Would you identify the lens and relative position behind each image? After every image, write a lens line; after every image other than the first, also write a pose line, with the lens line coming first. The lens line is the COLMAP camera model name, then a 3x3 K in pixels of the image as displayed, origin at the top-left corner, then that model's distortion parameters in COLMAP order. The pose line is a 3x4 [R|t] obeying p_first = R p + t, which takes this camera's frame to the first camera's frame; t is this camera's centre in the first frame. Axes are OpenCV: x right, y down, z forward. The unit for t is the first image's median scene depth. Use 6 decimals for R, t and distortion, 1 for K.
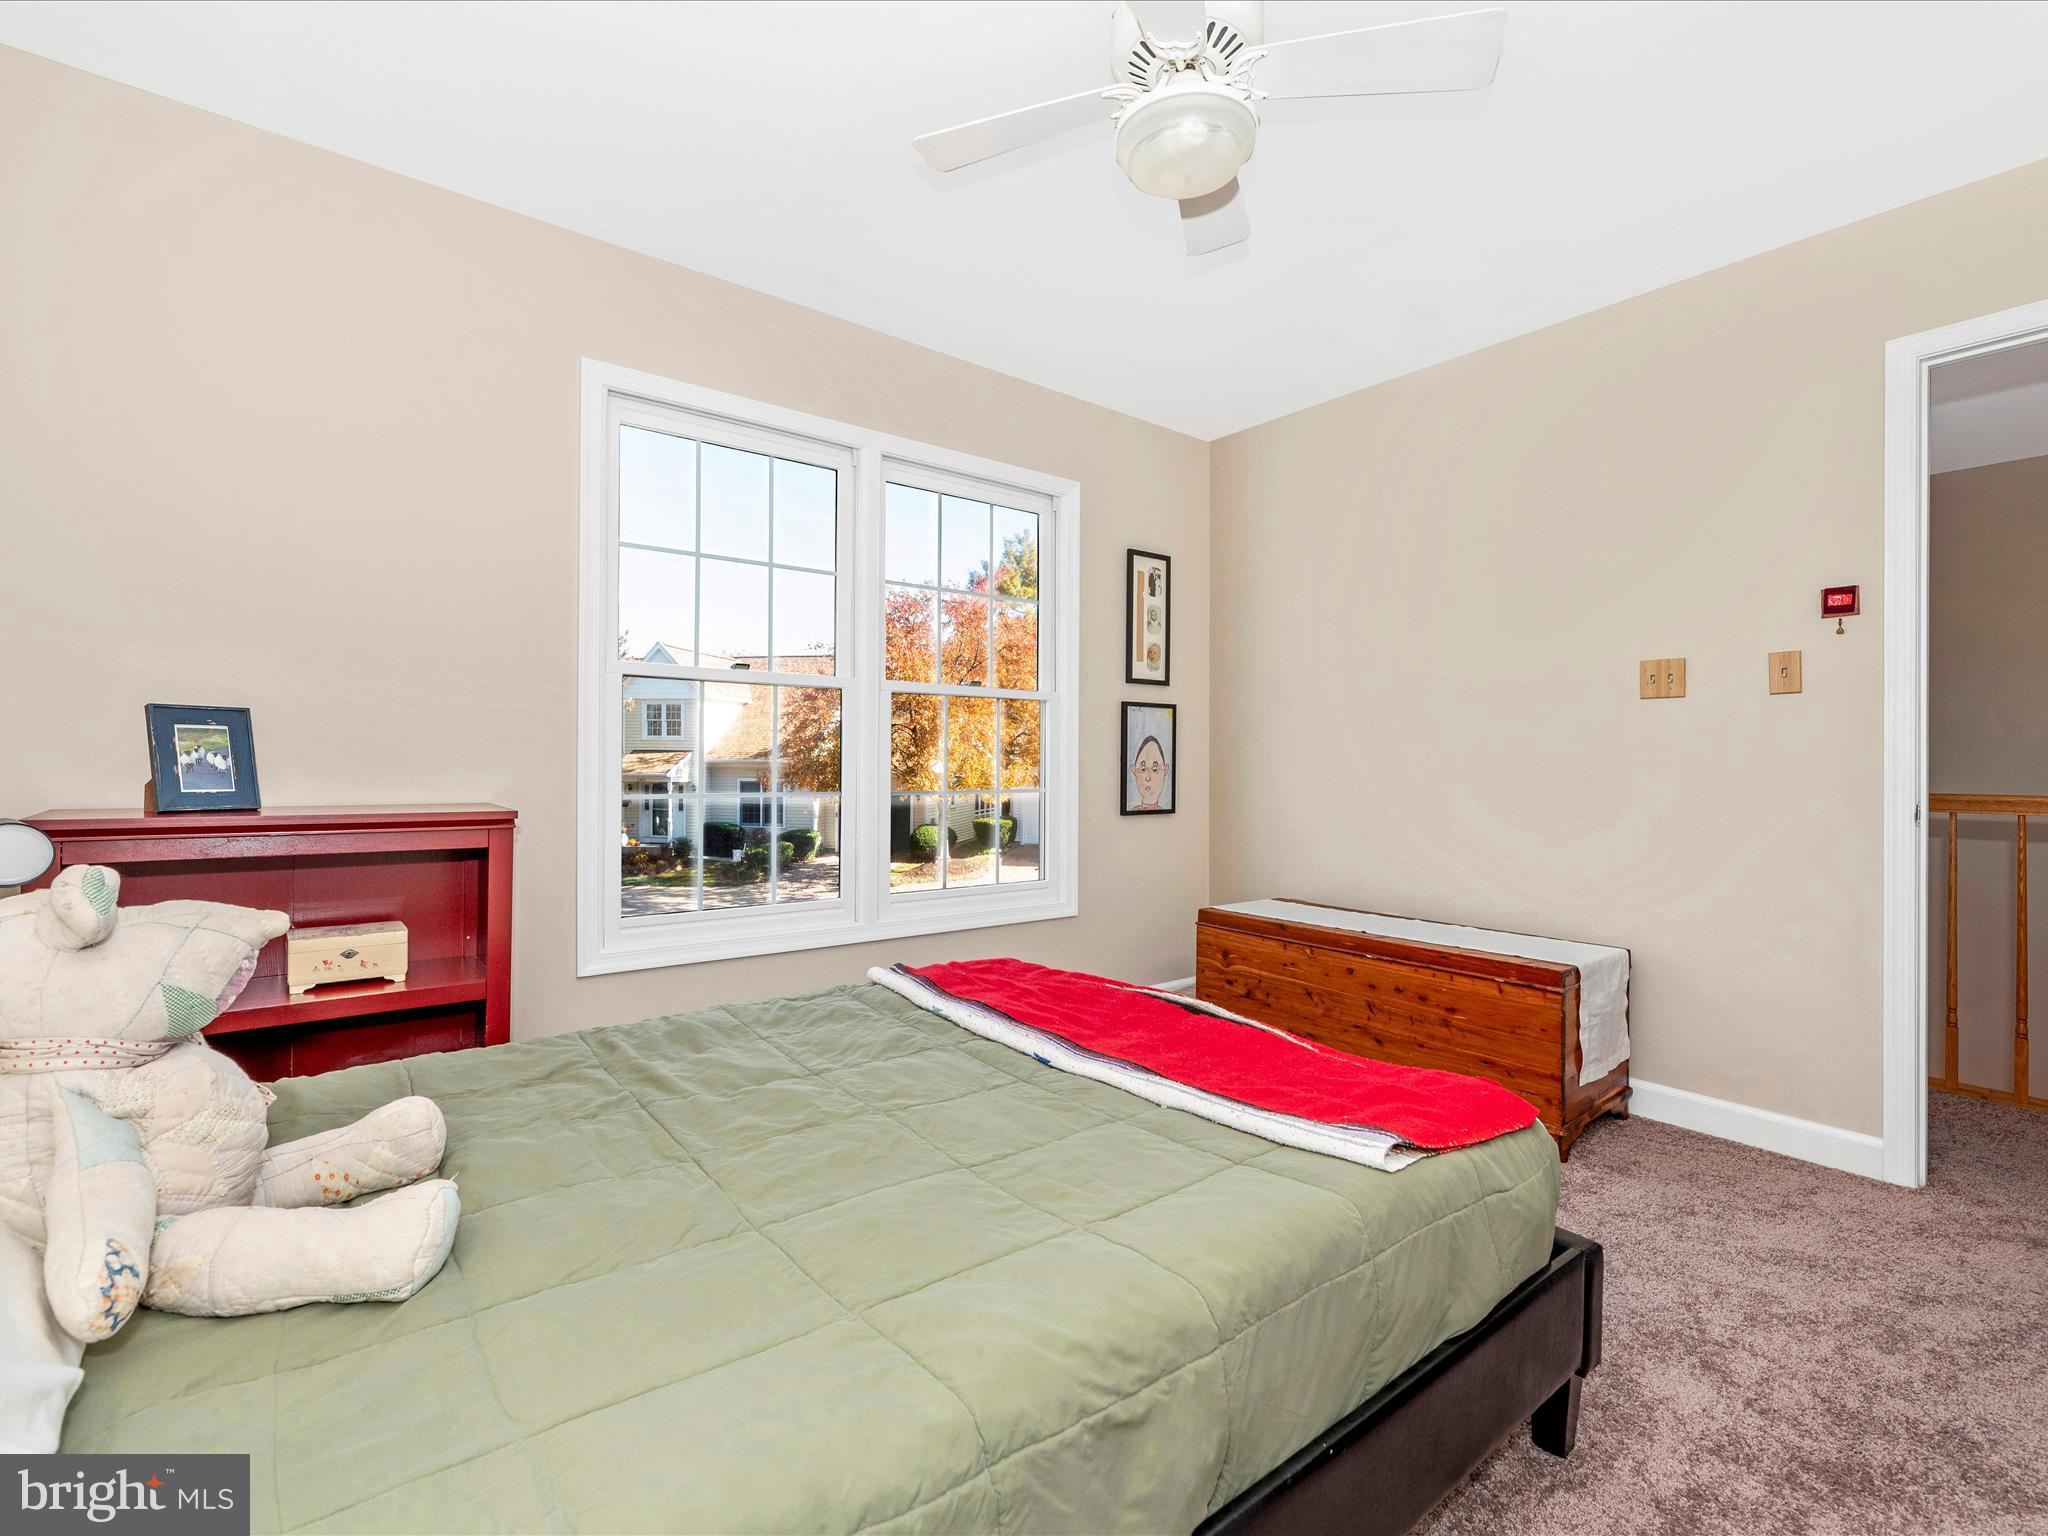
lens RADIAL K [[931.9, 0, 1034.5], [0, 931.9, 772.1], [0, 0, 1]] dist [0.004673, 0.000458]
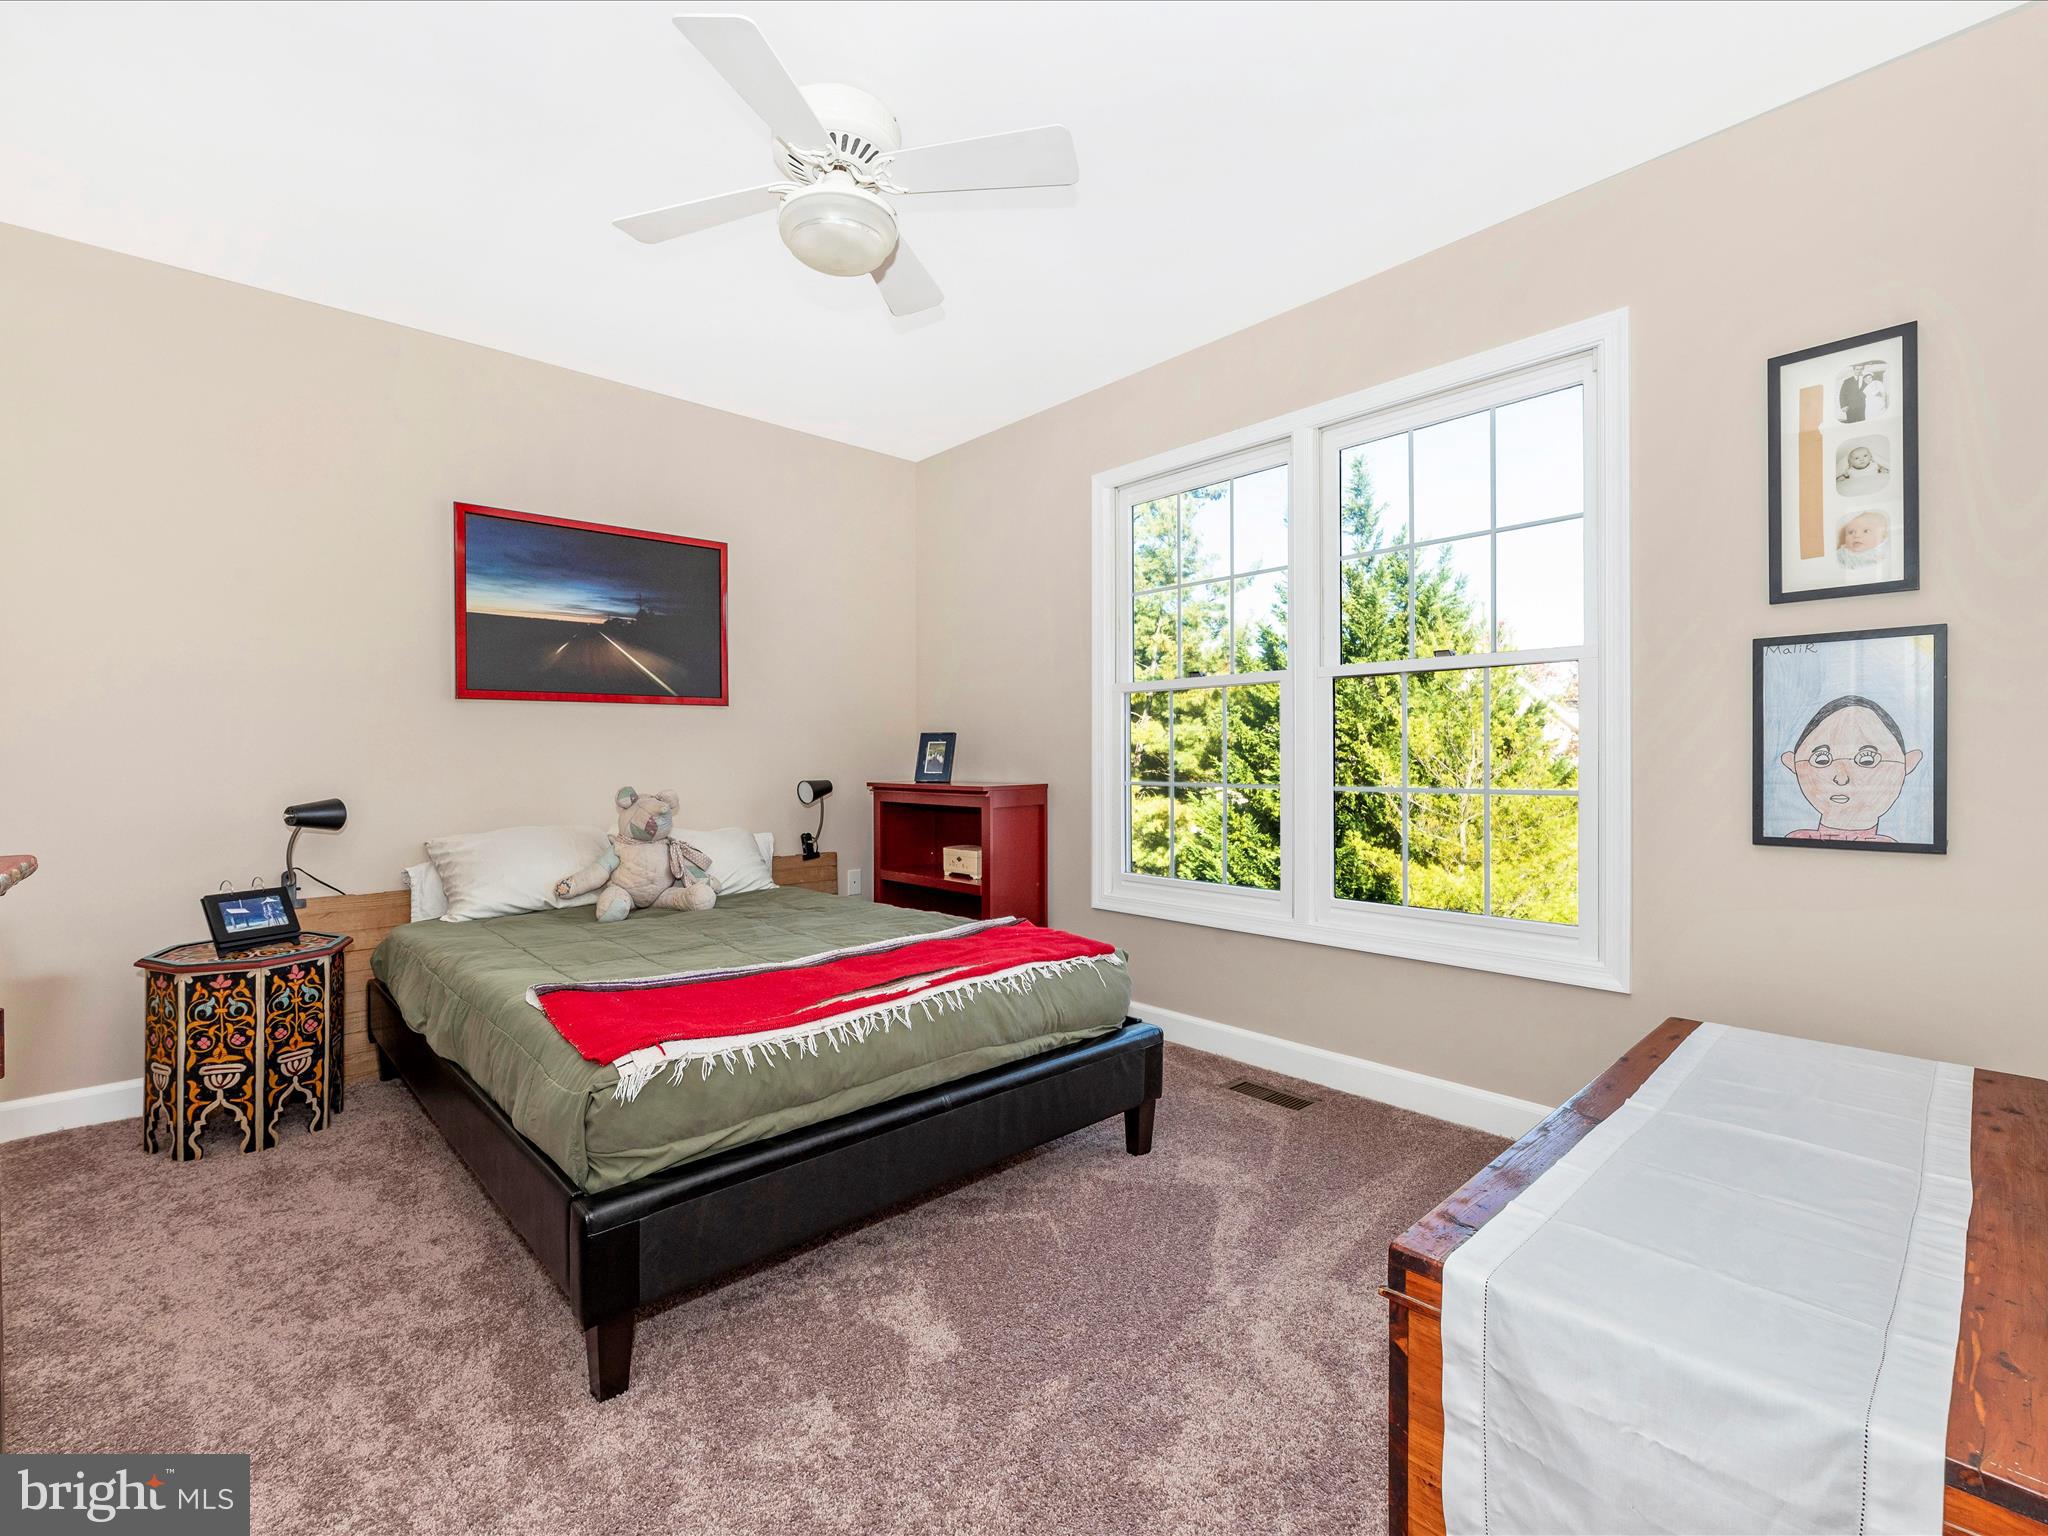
lens RADIAL K [[931.9, 0, 1034.5], [0, 931.9, 772.1], [0, 0, 1]] dist [0.004673, 0.000458]
pose [[0.081401, 0.007853, -0.996650, 0.615701], [-0.004592, 0.999961, 0.007504, 0.001149], [0.996671, 0.003966, 0.081434, 0.523145]]
